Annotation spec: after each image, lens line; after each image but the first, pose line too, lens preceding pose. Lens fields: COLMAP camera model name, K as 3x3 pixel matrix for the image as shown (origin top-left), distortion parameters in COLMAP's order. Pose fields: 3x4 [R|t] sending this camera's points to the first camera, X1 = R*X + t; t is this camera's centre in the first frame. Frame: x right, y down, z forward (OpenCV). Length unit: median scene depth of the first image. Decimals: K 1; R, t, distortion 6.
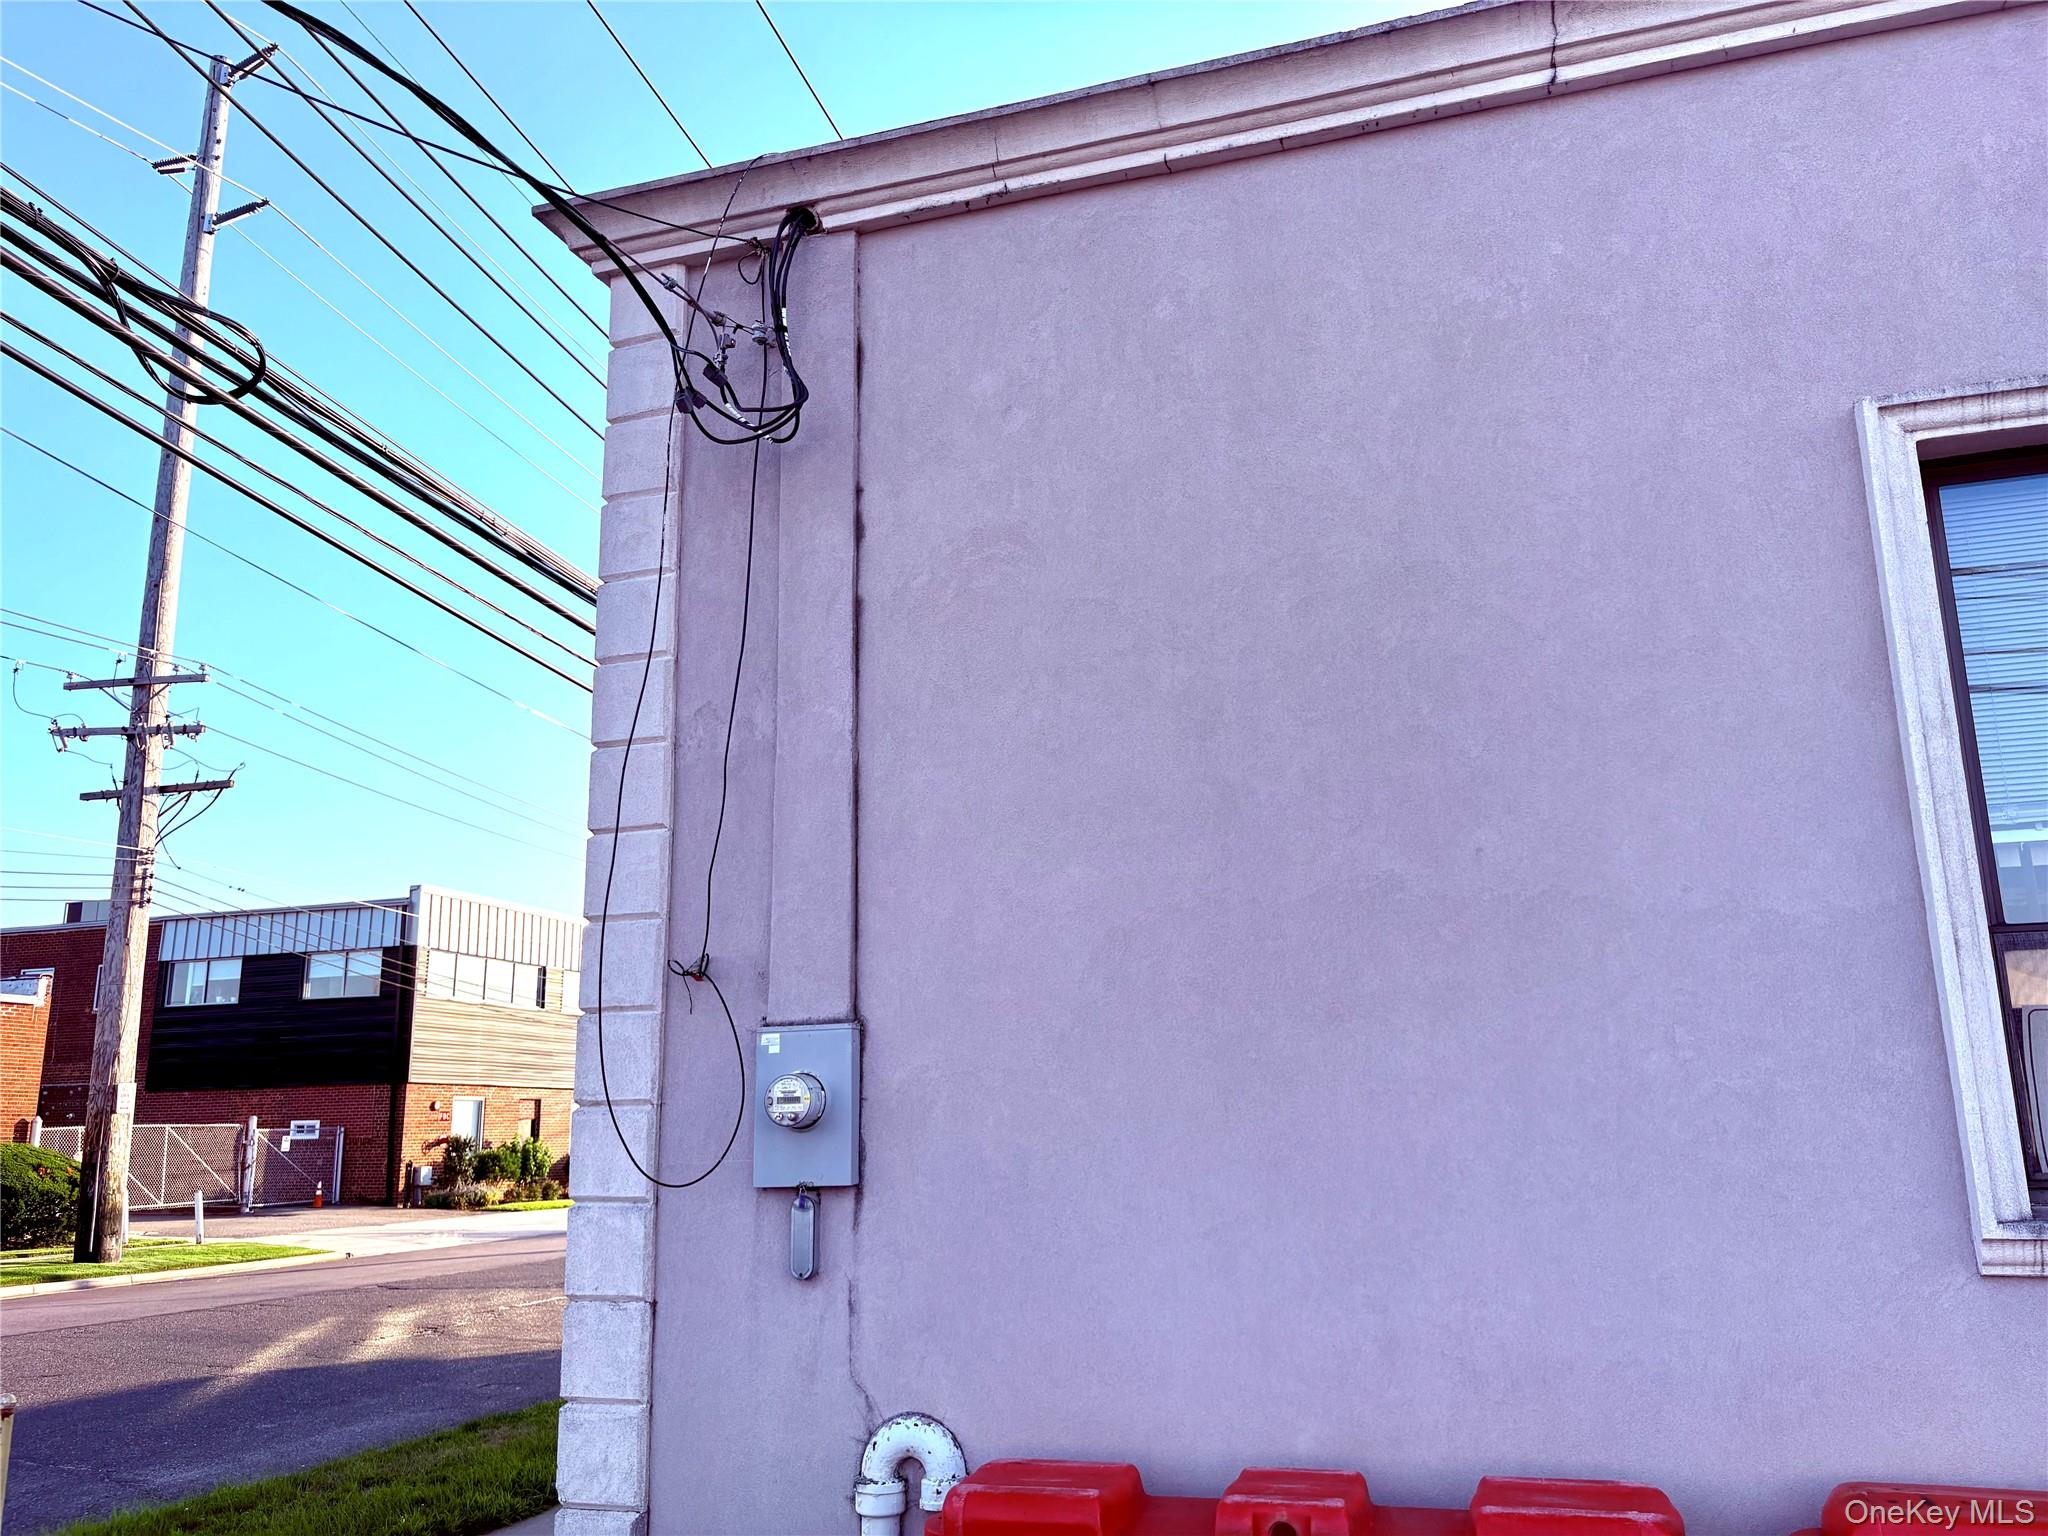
lens RADIAL K [[1531.9, 0, 1012.0], [0, 1531.9, 778.2], [0, 0, 1]] dist [0.041710, -0.032857]
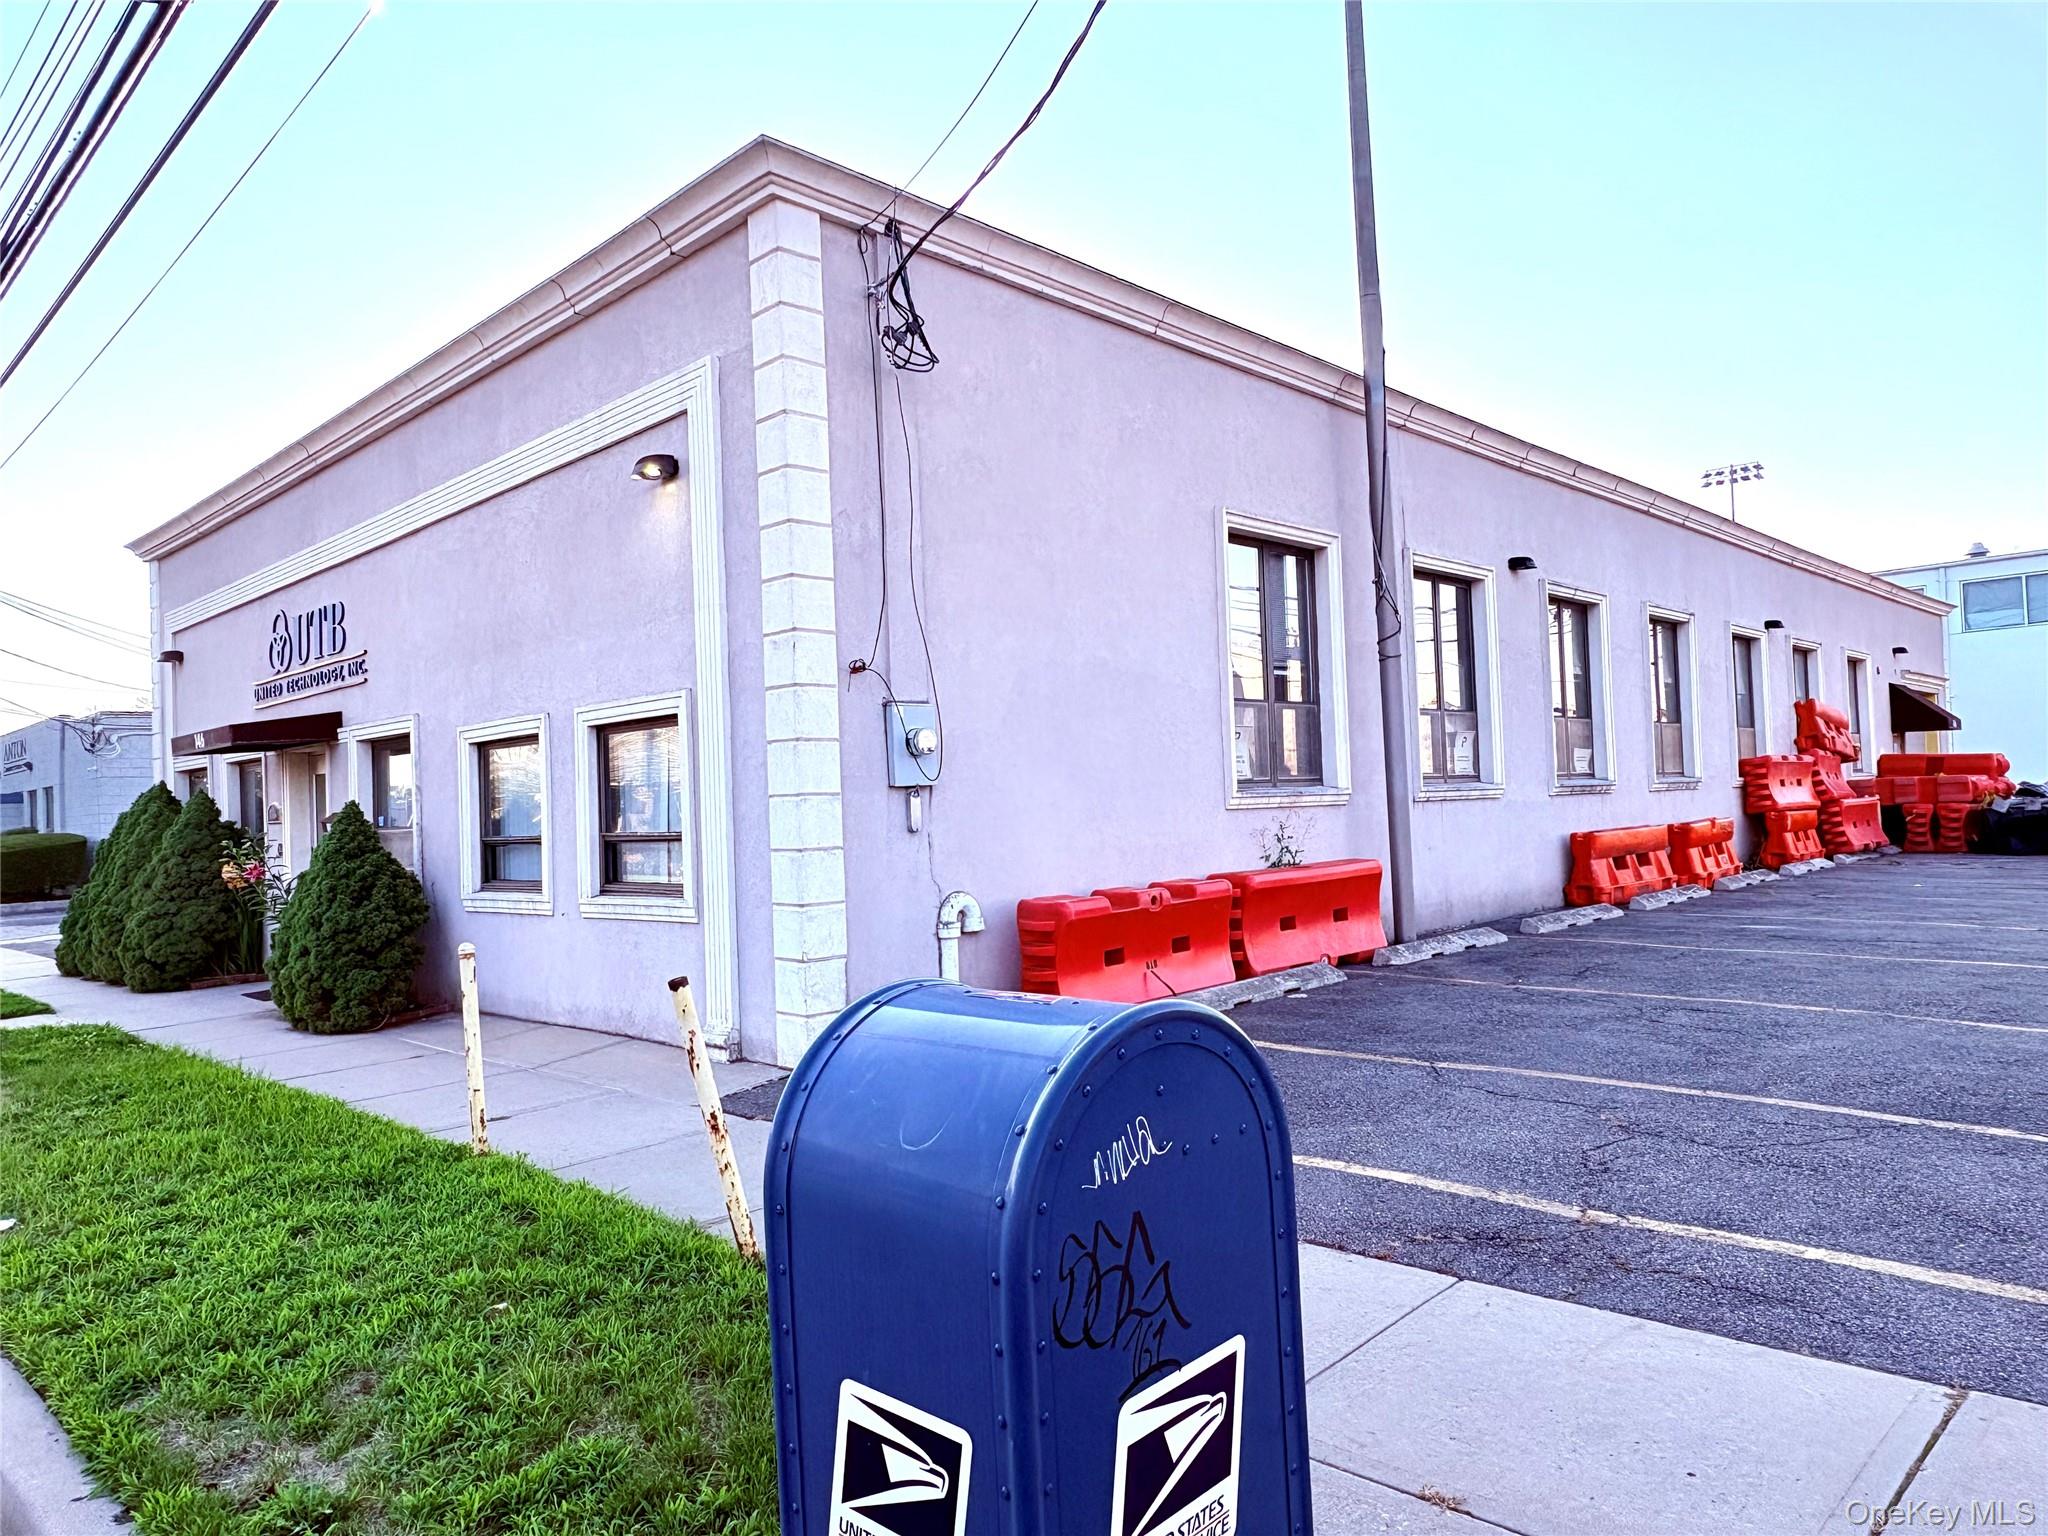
lens RADIAL K [[1348.0, 0, 1031.4], [0, 1348.0, 774.1], [0, 0, 1]] dist [0.001350, 0.001414]
pose [[0.446015, 0.024092, 0.894701, -1.571137], [-0.162891, 0.985128, 0.054675, 0.135745], [-0.880078, -0.170124, 0.443306, 0.132082]]
